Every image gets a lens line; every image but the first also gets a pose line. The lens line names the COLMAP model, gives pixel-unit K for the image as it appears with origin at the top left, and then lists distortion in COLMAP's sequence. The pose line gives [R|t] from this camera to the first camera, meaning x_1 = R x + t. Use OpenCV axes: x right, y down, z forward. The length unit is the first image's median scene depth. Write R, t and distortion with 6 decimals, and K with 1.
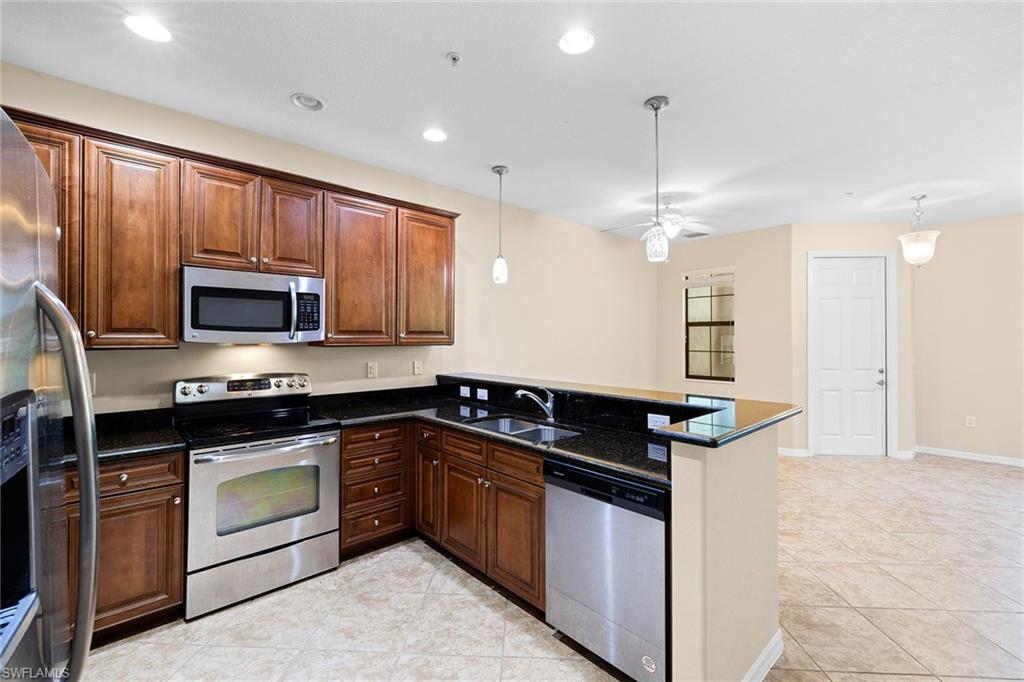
lens RADIAL K [[429.4, 0, 507.1], [0, 429.4, 336.2], [0, 0, 1]] dist [-0.000061, 0.001004]
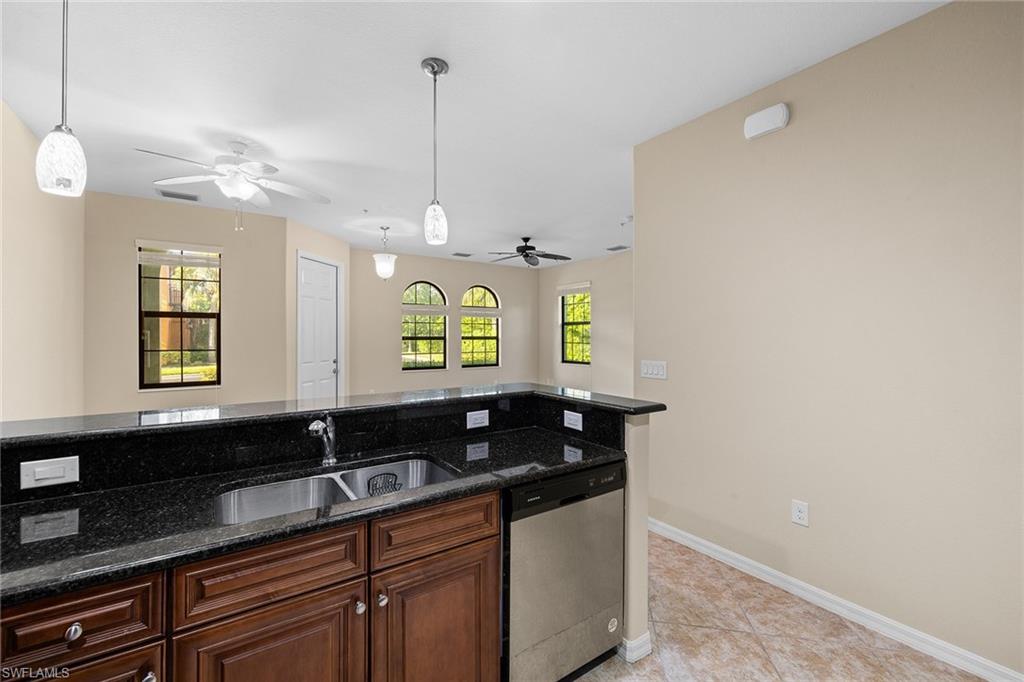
lens RADIAL K [[429.4, 0, 509.0], [0, 429.4, 335.5], [0, 0, 1]] dist [-0.000061, 0.001004]
pose [[0.136990, 0.002051, 0.990570, -0.363425], [-0.004802, 0.999987, -0.001406, 0.011677], [-0.990561, -0.004564, 0.136998, 0.512646]]
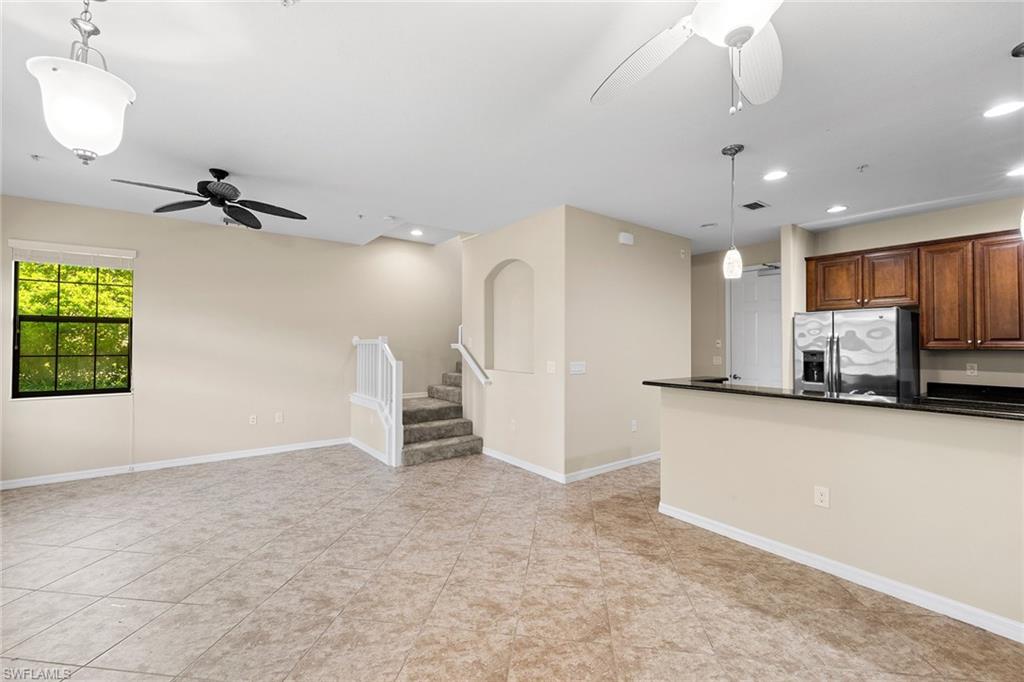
lens RADIAL K [[429.4, 0, 507.7], [0, 429.4, 338.3], [0, 0, 1]] dist [-0.000061, 0.001004]
pose [[-0.996054, -0.002029, 0.088721, 0.621698], [-0.003505, 0.999858, -0.016480, 0.012520], [-0.088675, -0.016726, -0.995920, 1.603608]]
